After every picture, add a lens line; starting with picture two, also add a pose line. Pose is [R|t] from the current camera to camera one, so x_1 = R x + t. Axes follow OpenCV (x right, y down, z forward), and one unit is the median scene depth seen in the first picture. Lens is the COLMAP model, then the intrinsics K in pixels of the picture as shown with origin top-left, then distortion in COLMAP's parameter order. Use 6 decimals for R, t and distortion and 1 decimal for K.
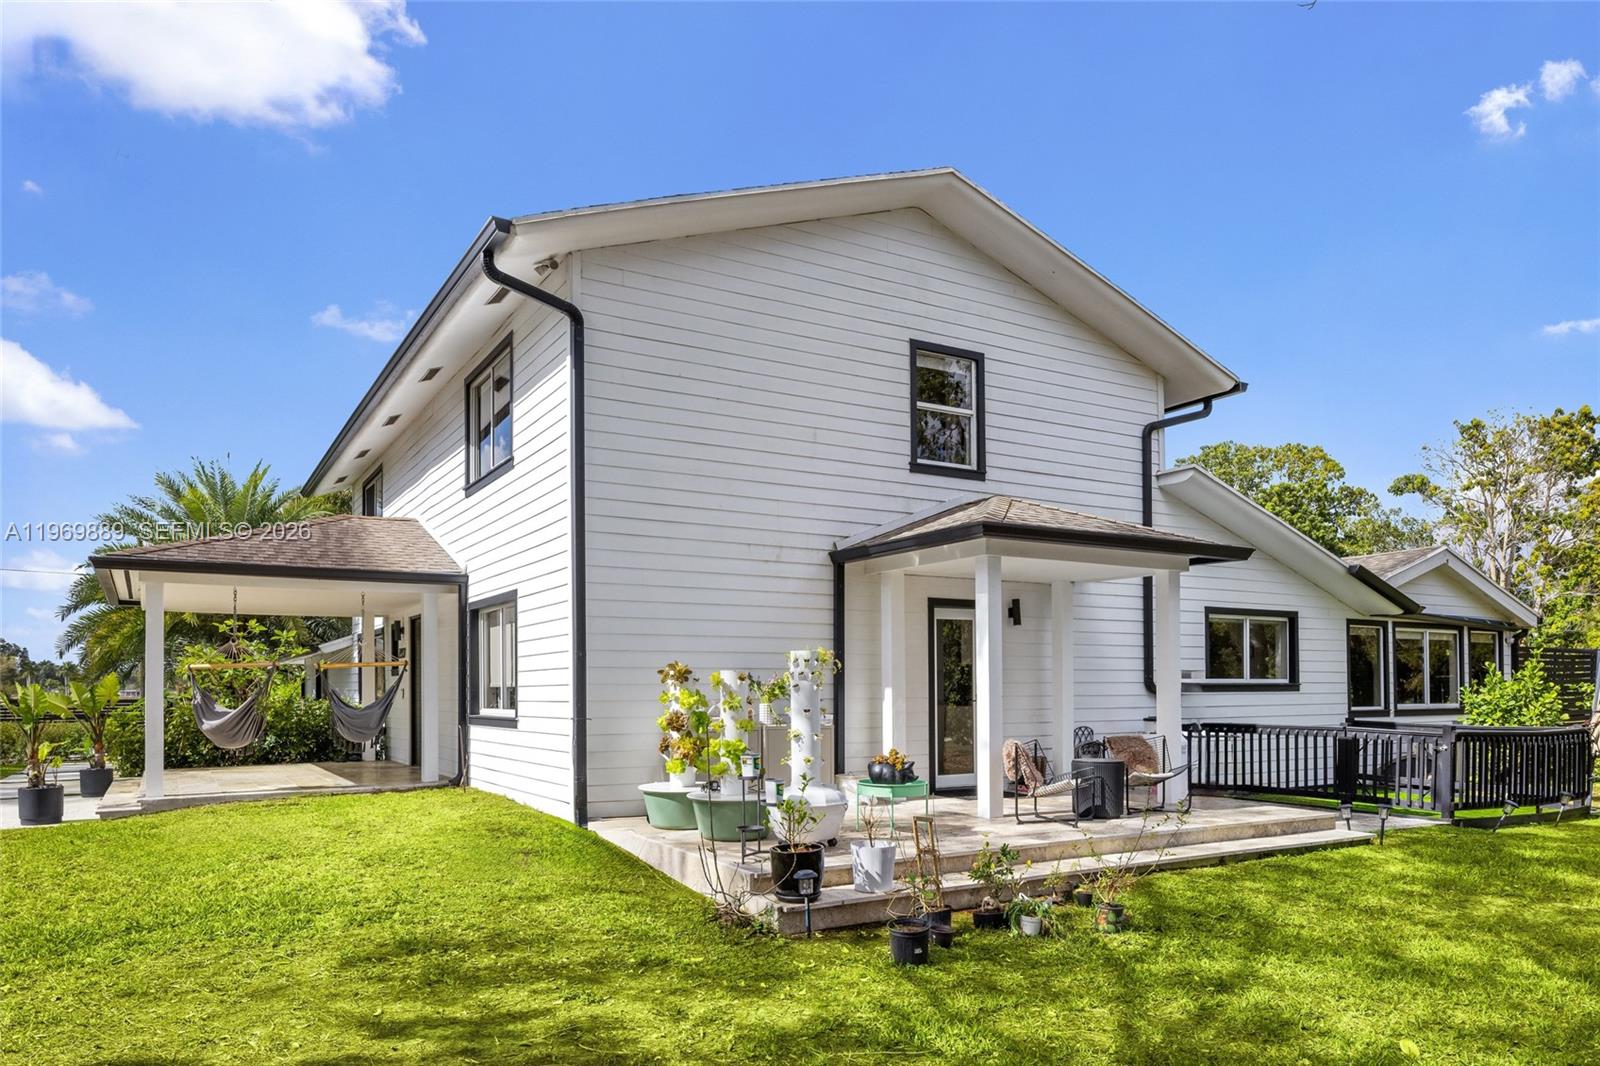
lens RADIAL K [[1106.3, 0, 795.6], [0, 1106.3, 647.6], [0, 0, 1]] dist [-0.003208, 0.003063]
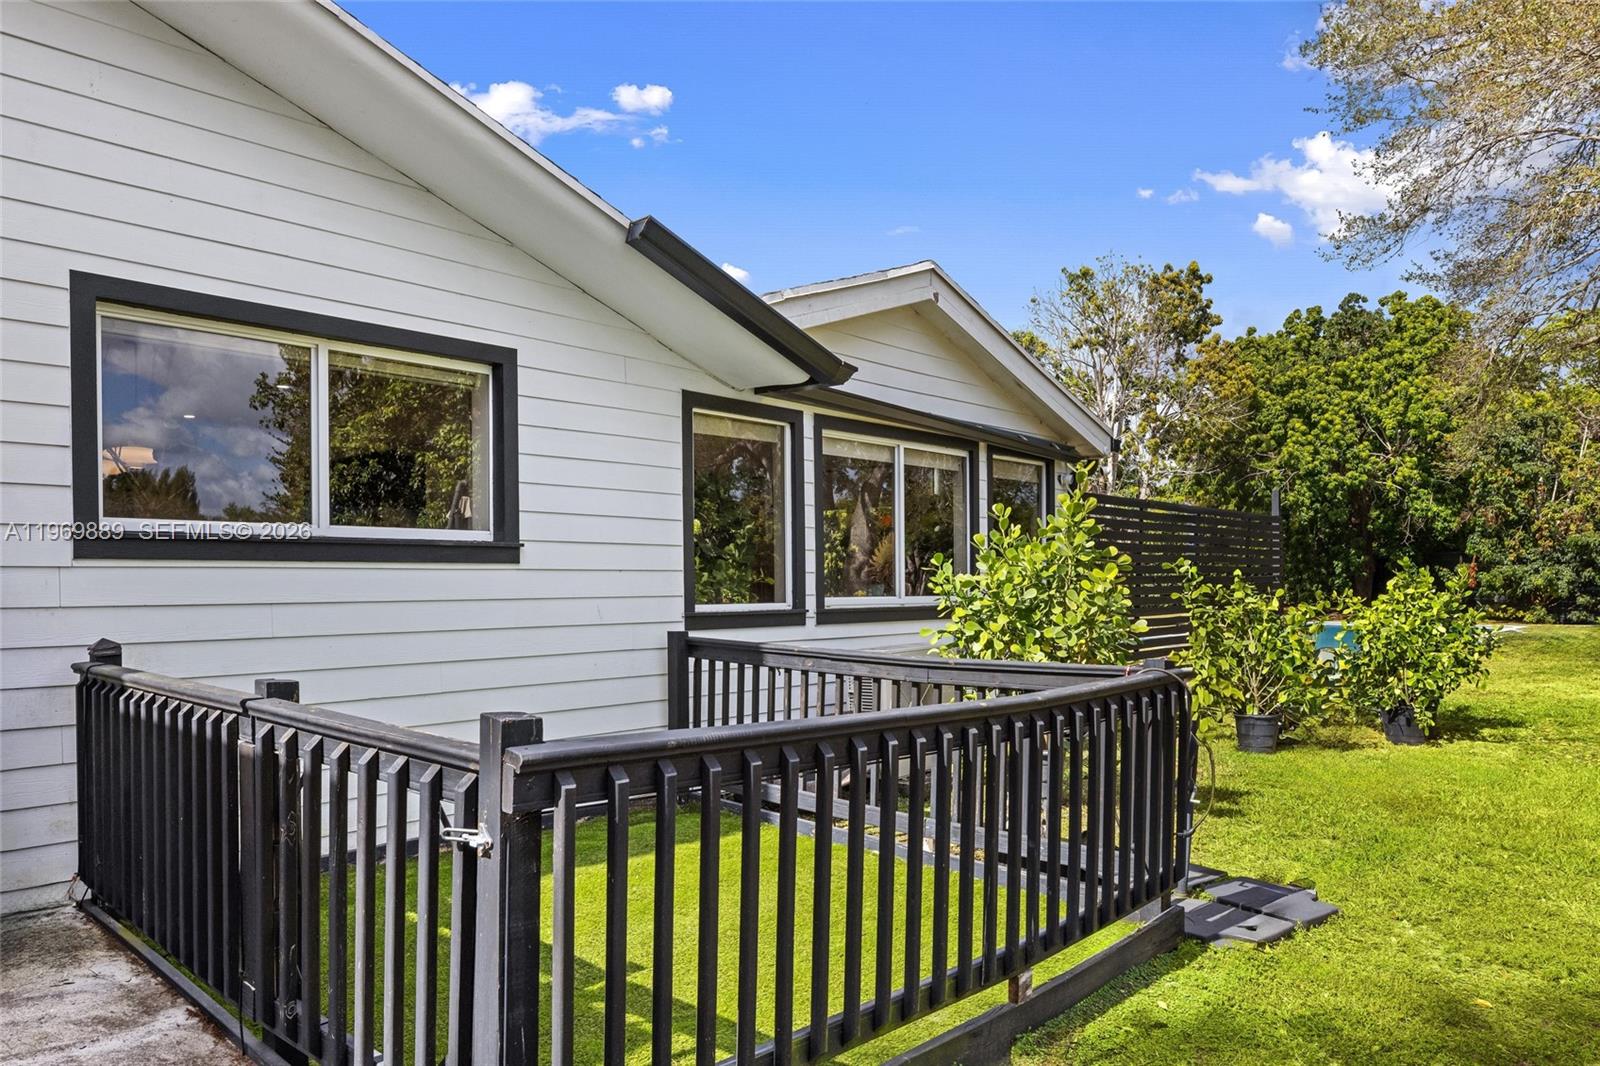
lens RADIAL K [[1106.3, 0, 800.4], [0, 1106.3, 539.4], [0, 0, 1]] dist [-0.003208, 0.003063]
pose [[0.961146, 0.011508, 0.275800, 0.394110], [-0.011290, 0.999933, -0.002378, 0.027532], [-0.275809, -0.000828, 0.961212, 0.545358]]
